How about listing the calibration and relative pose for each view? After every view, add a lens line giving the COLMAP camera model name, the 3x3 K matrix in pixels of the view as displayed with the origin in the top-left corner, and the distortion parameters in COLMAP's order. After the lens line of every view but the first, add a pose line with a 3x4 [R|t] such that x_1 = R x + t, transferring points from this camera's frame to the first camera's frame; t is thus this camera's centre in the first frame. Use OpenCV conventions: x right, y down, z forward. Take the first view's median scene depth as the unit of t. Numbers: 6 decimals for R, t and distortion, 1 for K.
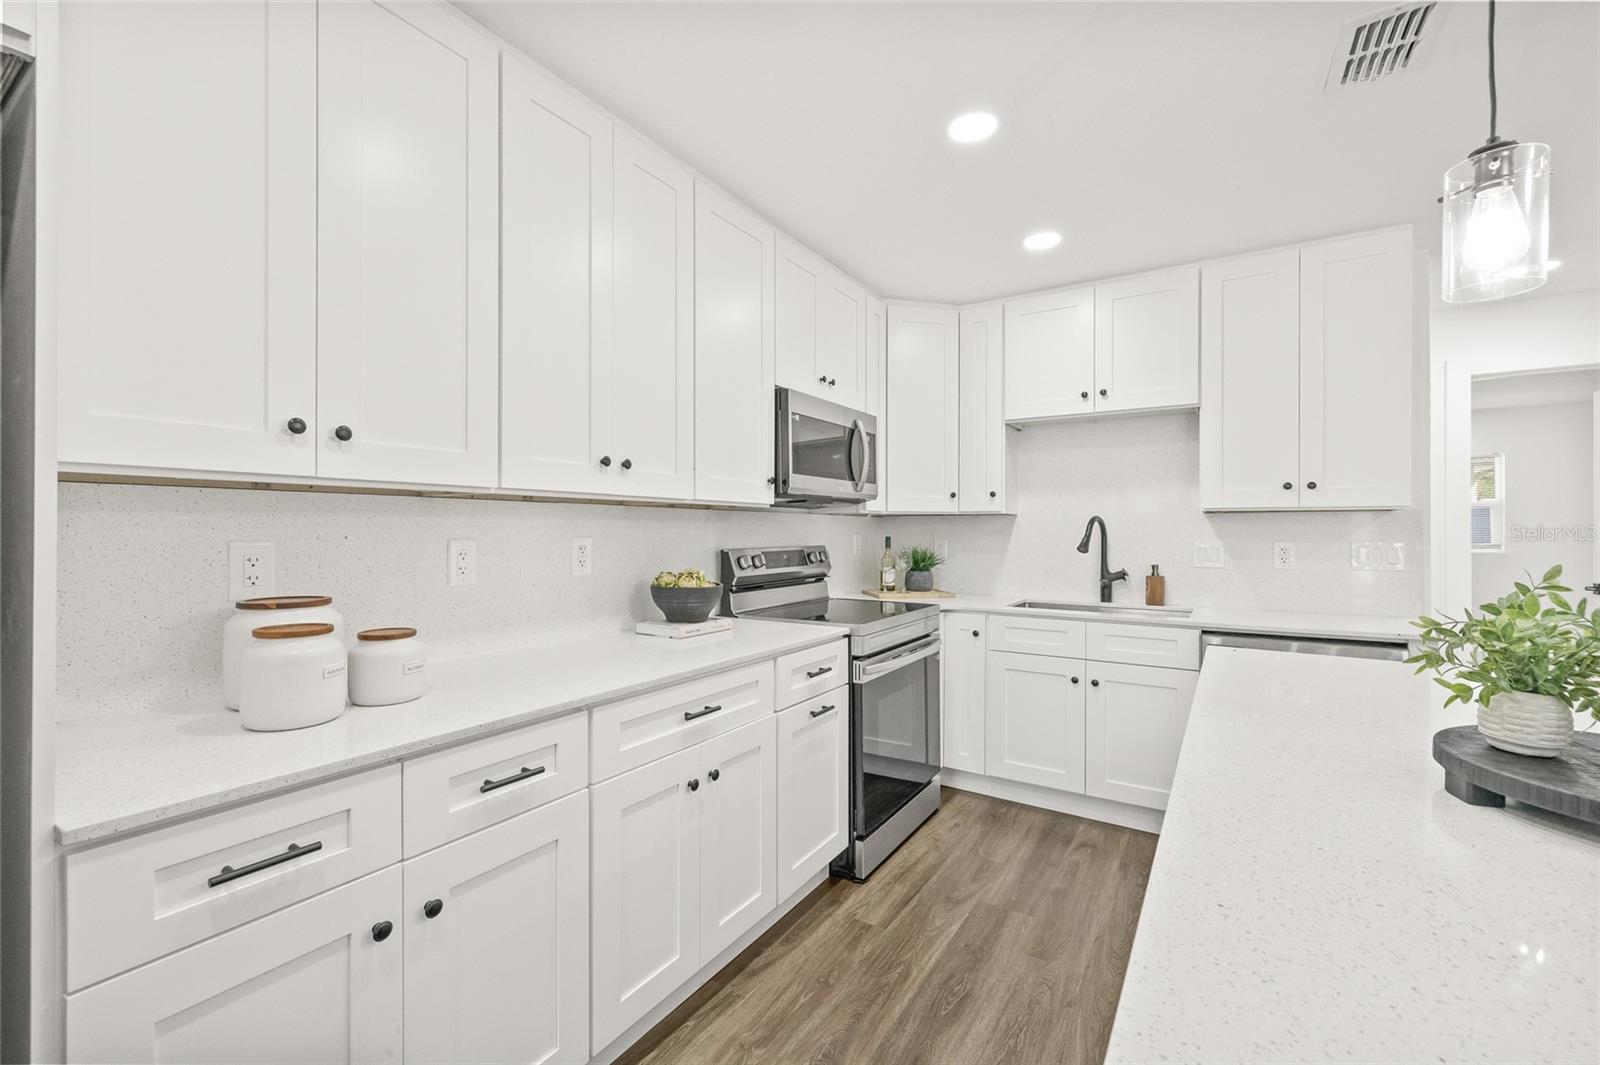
lens RADIAL K [[674.3, 0, 791.1], [0, 674.3, 534.9], [0, 0, 1]] dist [0.000827, -0.000208]
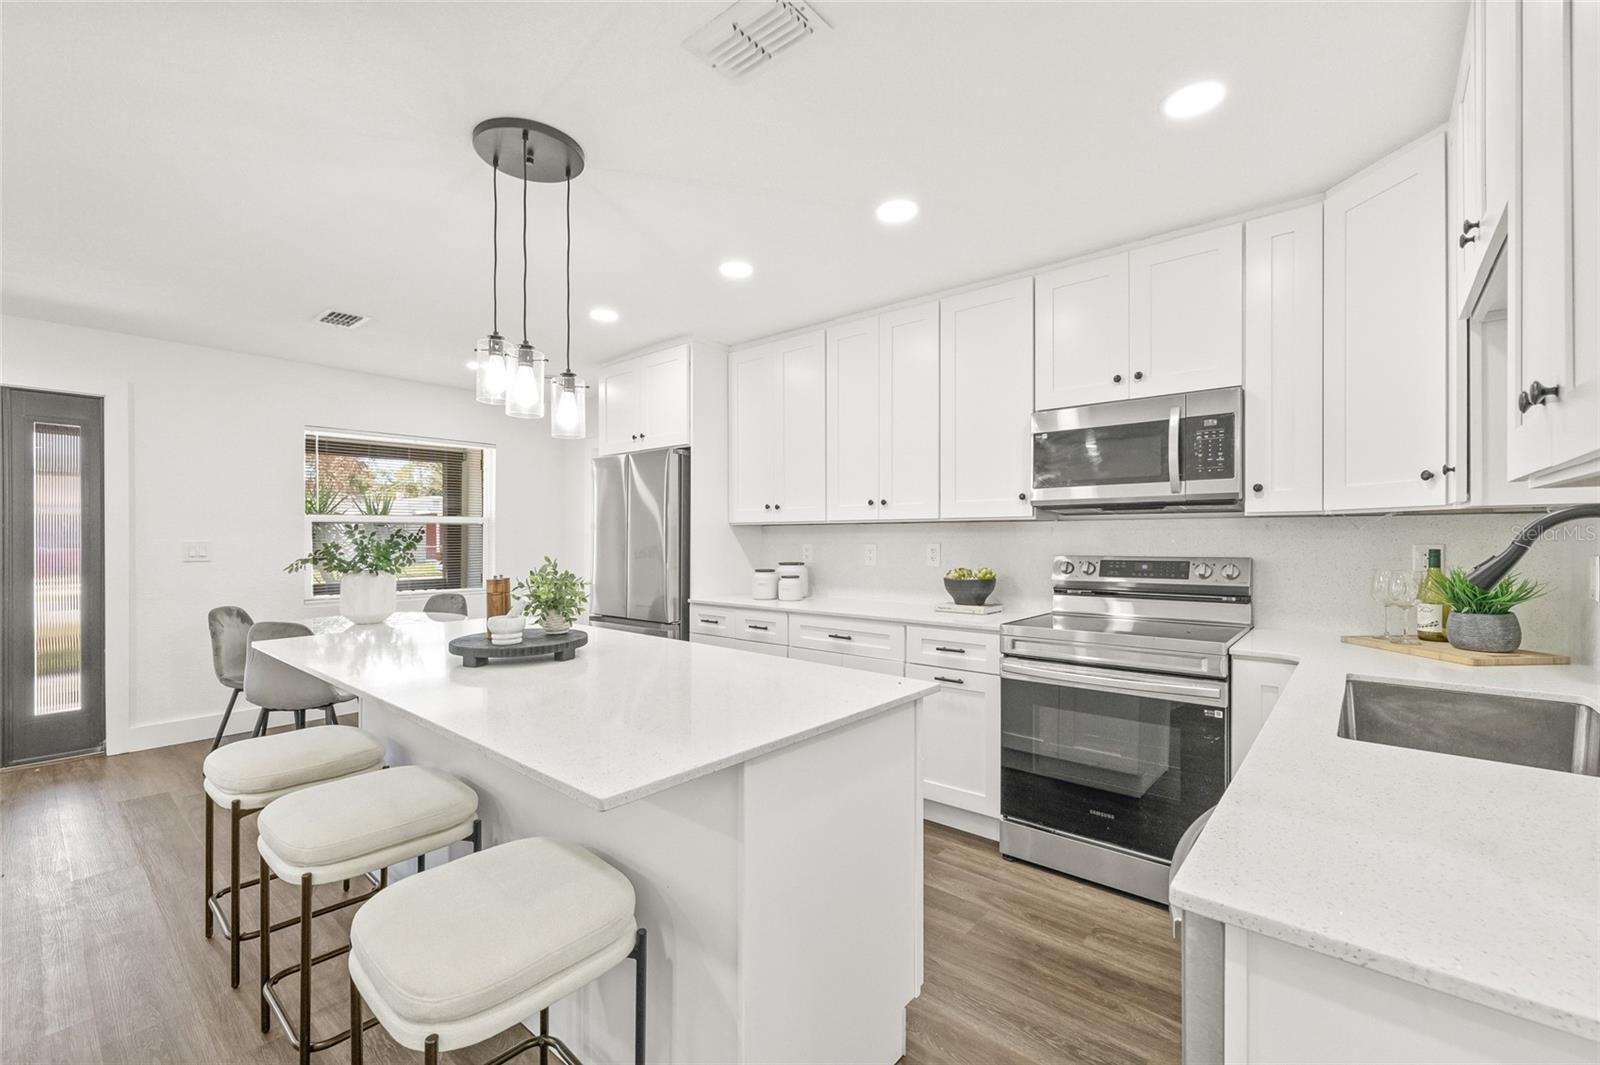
lens RADIAL K [[674.3, 0, 794.3], [0, 674.3, 533.4], [0, 0, 1]] dist [0.000827, -0.000208]
pose [[-0.131127, -0.003356, -0.991360, 1.318131], [-0.002340, 0.999993, -0.003076, -0.014223], [0.991363, 0.001916, -0.131134, 0.844864]]
